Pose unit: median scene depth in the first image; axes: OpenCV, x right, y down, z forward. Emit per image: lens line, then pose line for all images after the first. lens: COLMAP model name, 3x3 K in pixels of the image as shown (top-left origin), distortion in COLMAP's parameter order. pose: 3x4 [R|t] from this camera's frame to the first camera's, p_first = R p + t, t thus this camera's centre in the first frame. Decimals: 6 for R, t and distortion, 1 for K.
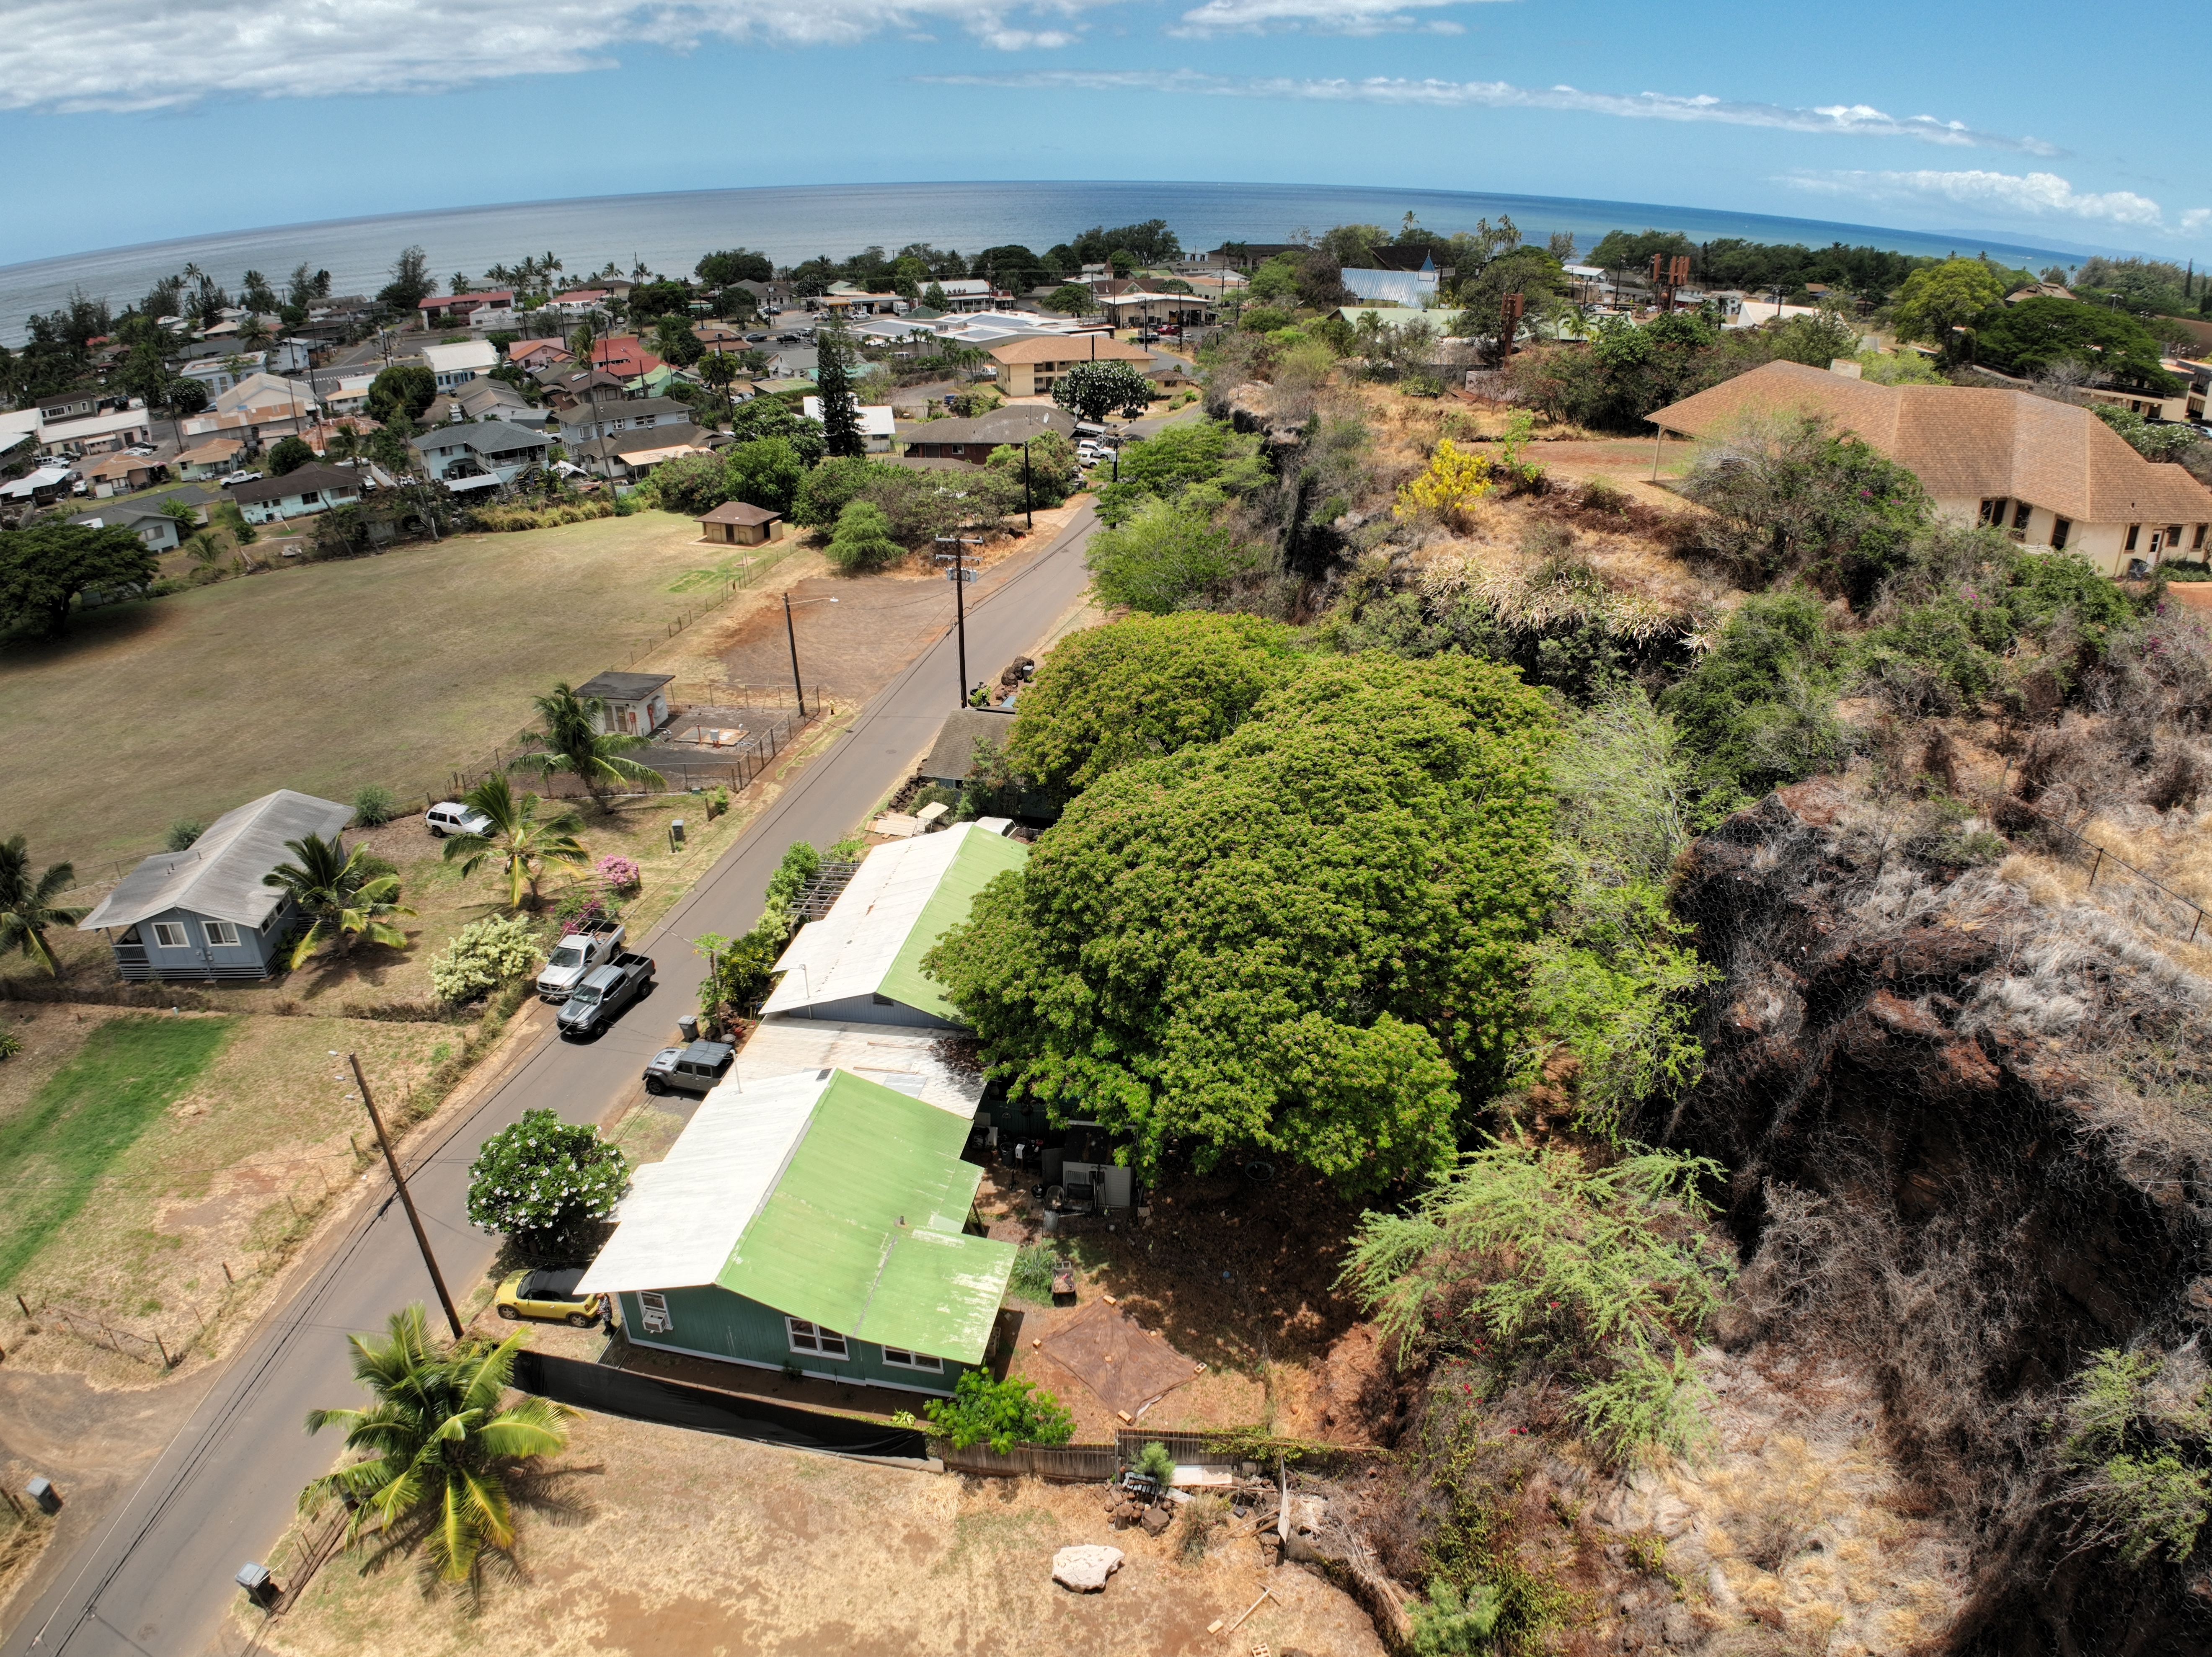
lens RADIAL K [[1376.6, 0, 1112.6], [0, 1376.6, 832.9], [0, 0, 1]] dist [-0.178840, 0.024626]
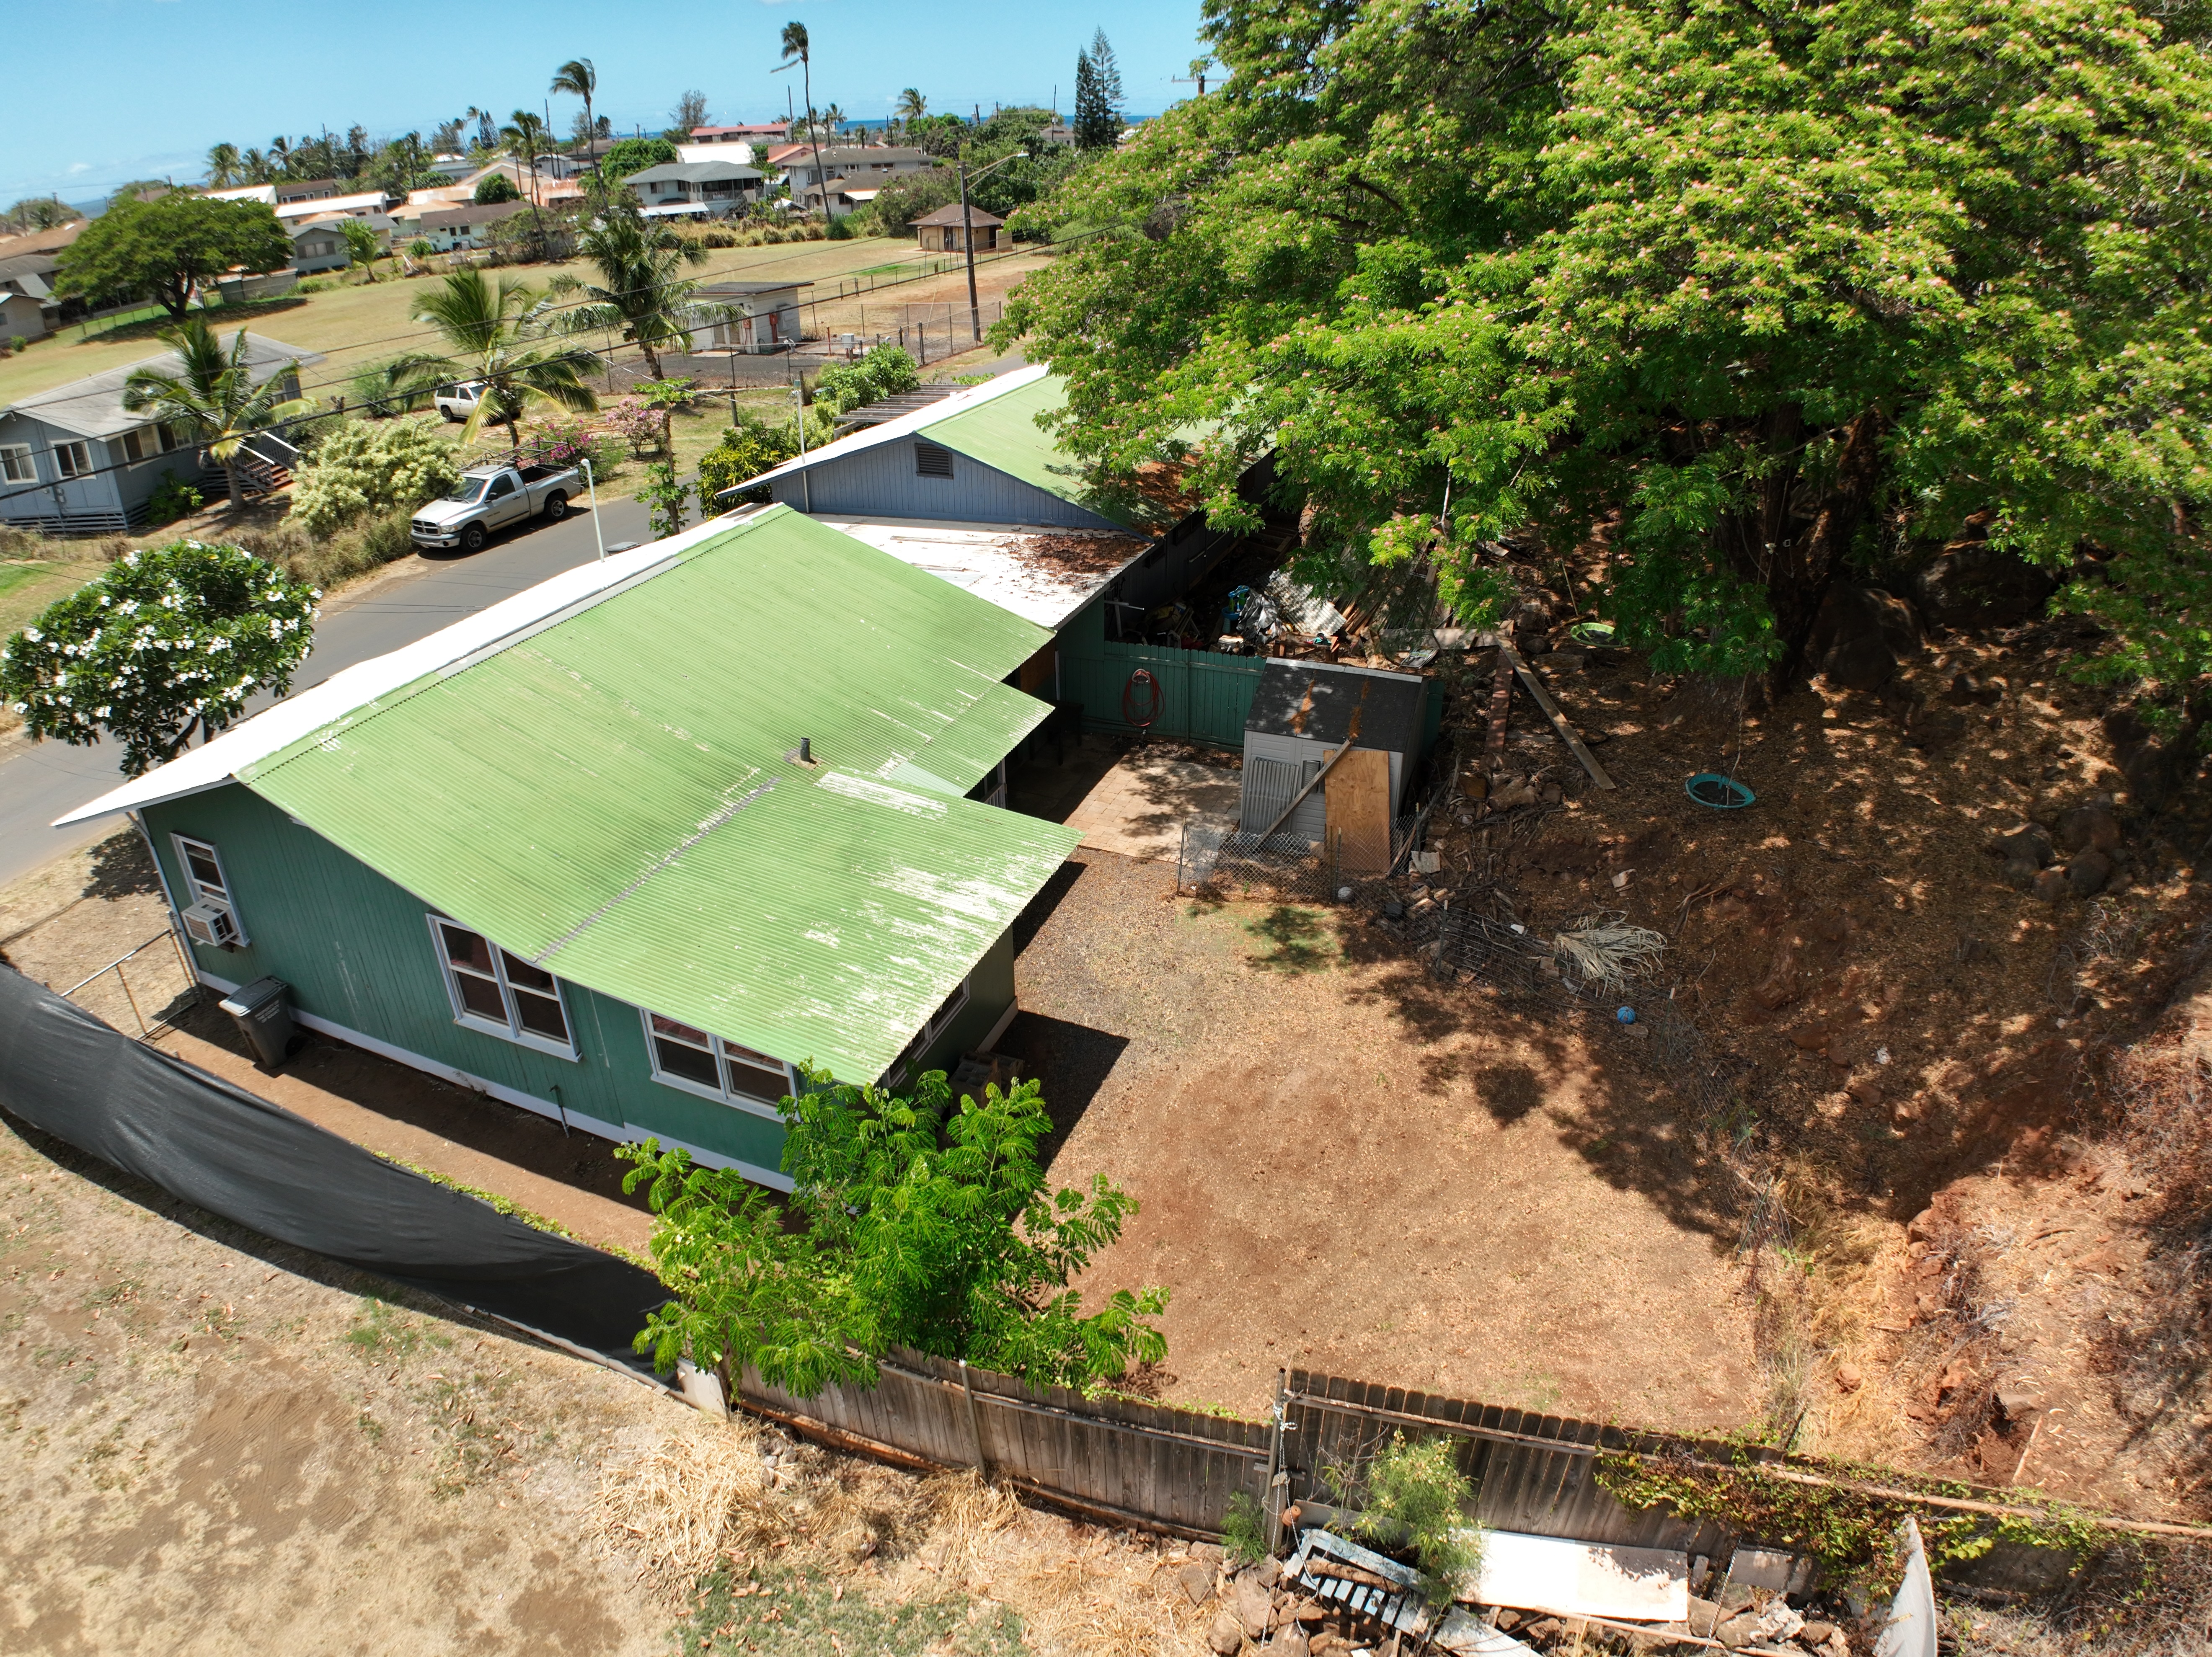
lens RADIAL K [[1376.6, 0, 1118.7], [0, 1376.6, 833.4], [0, 0, 1]] dist [-0.178840, 0.024626]
pose [[0.978290, 0.095537, -0.183904, 0.007791], [-0.088683, 0.995036, 0.045161, 0.289371], [0.187306, -0.027871, 0.981906, 0.637726]]
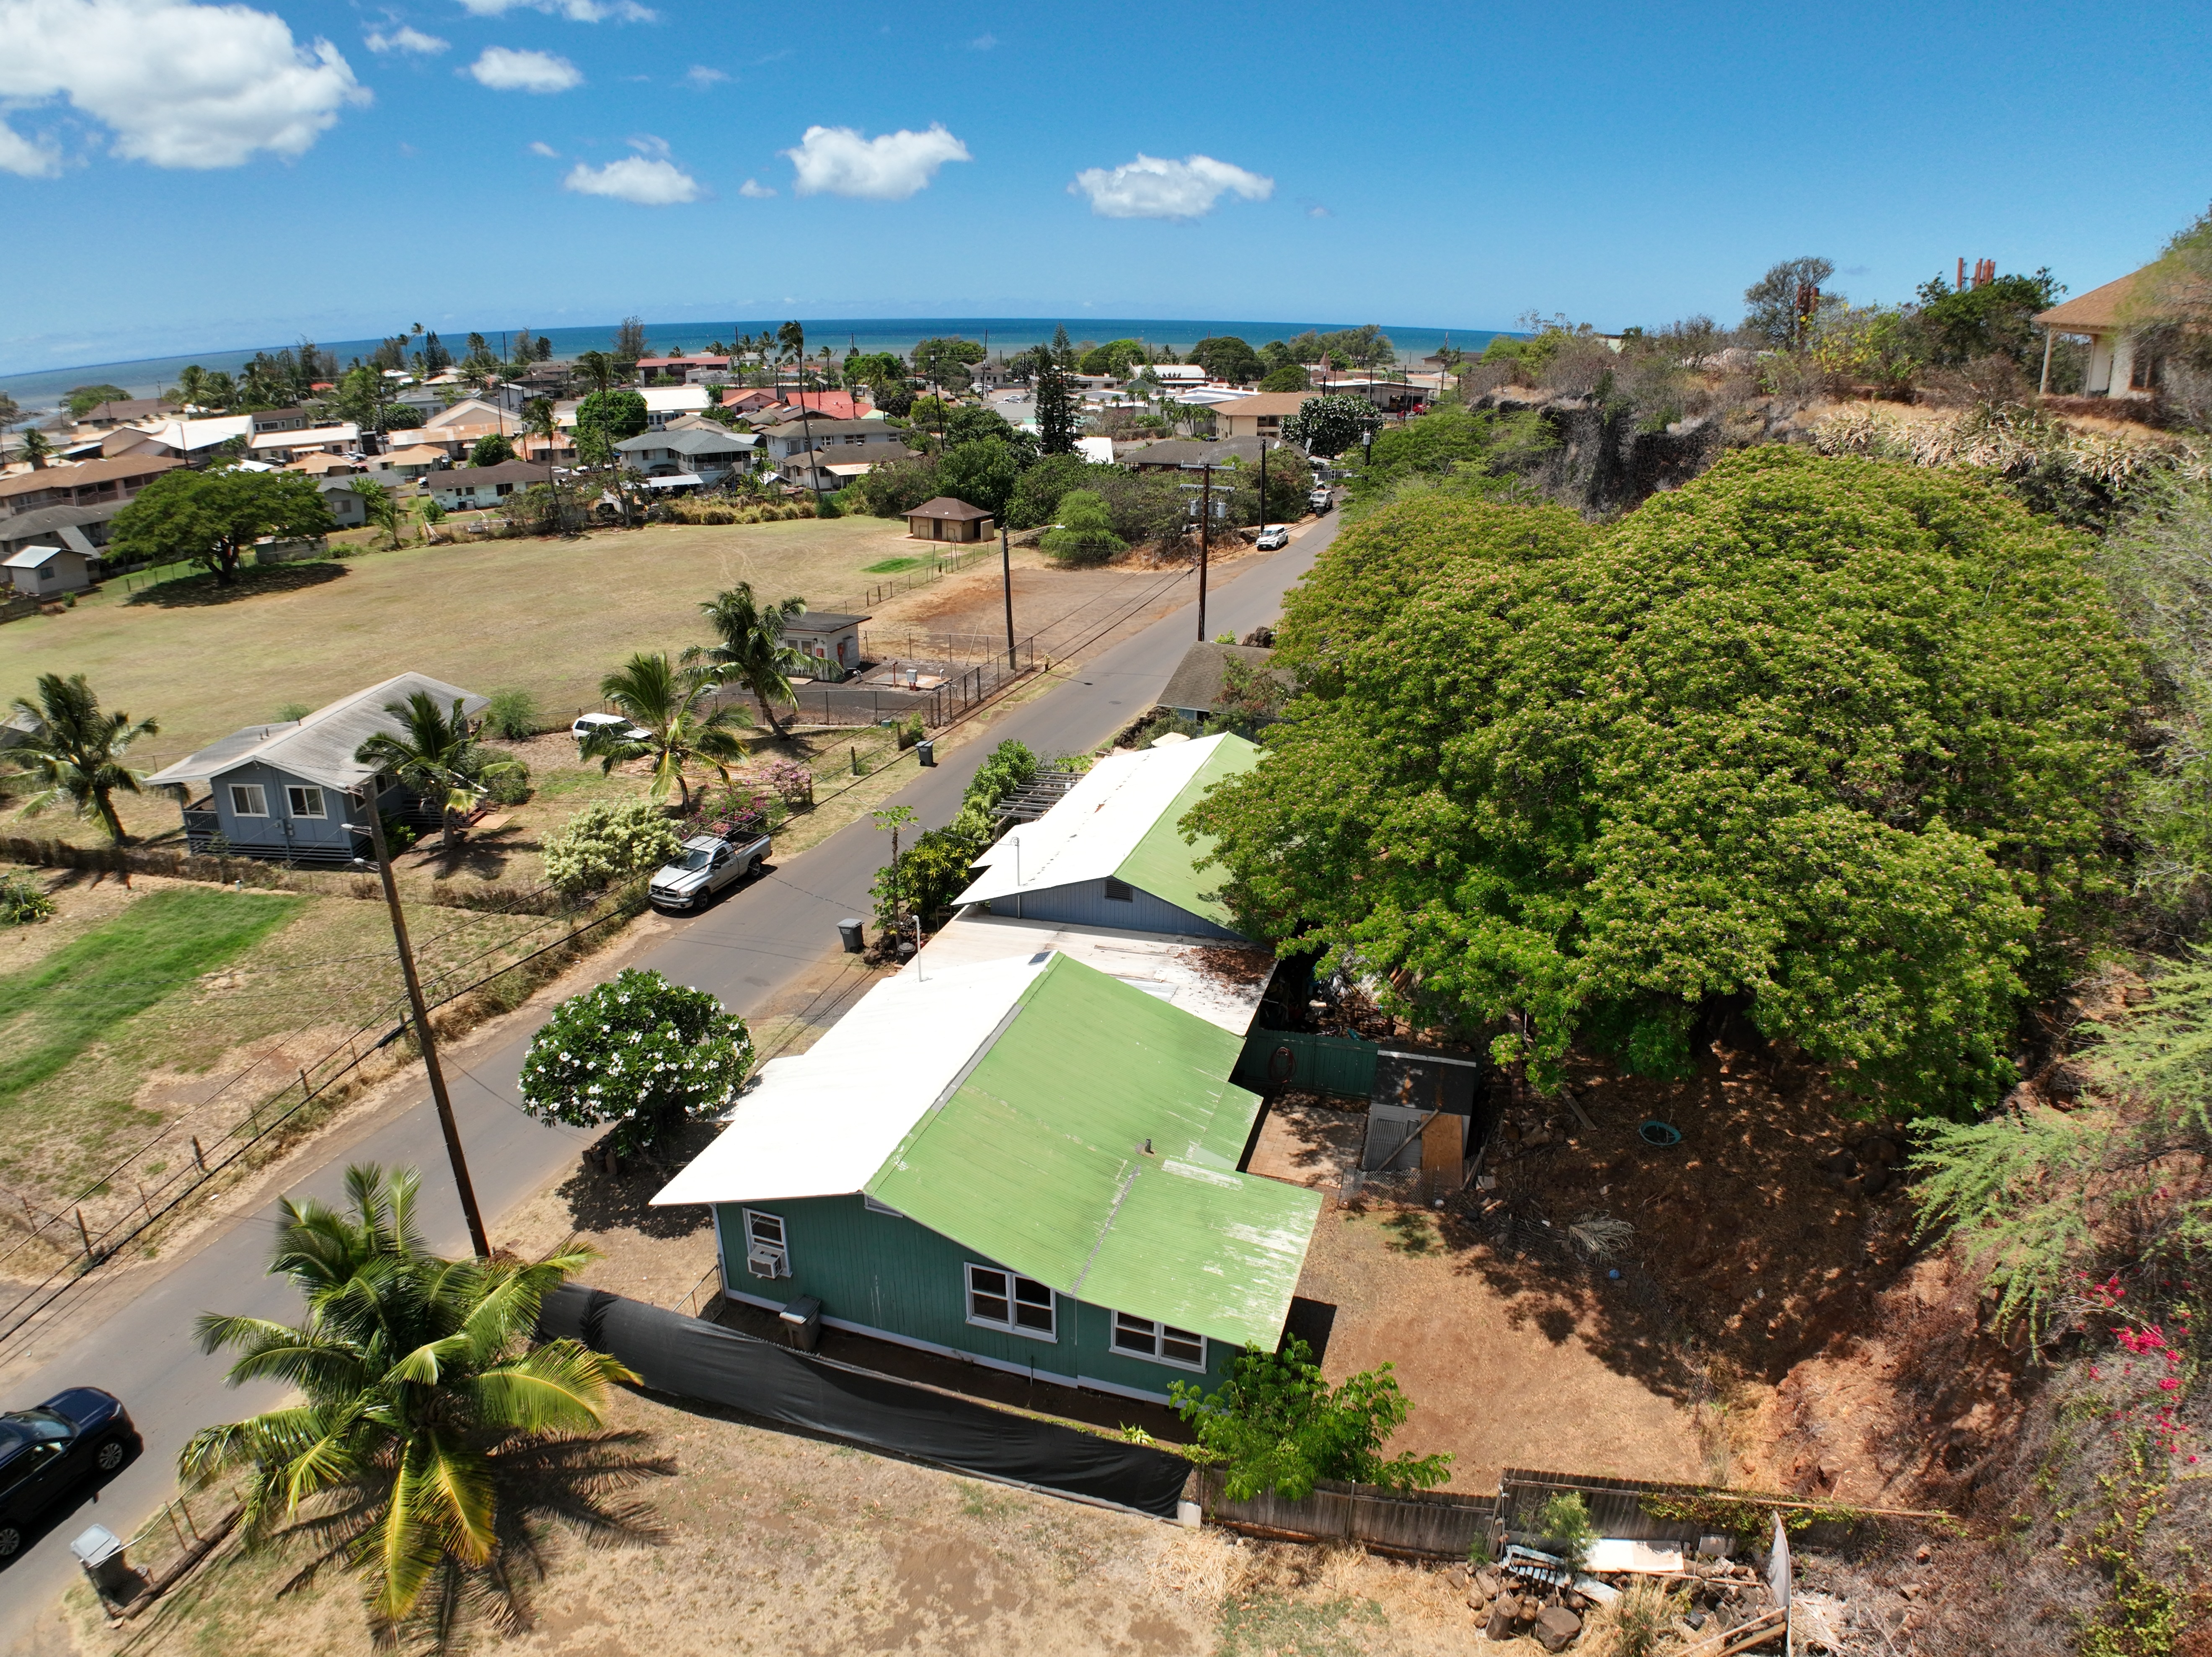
lens RADIAL K [[1376.6, 0, 1109.8], [0, 1376.6, 825.3], [0, 0, 1]] dist [-0.178840, 0.024626]
pose [[0.989819, 0.055061, -0.131247, -0.096461], [-0.068244, 0.992828, -0.098159, 0.200086], [0.124901, 0.106117, 0.986478, 0.322355]]
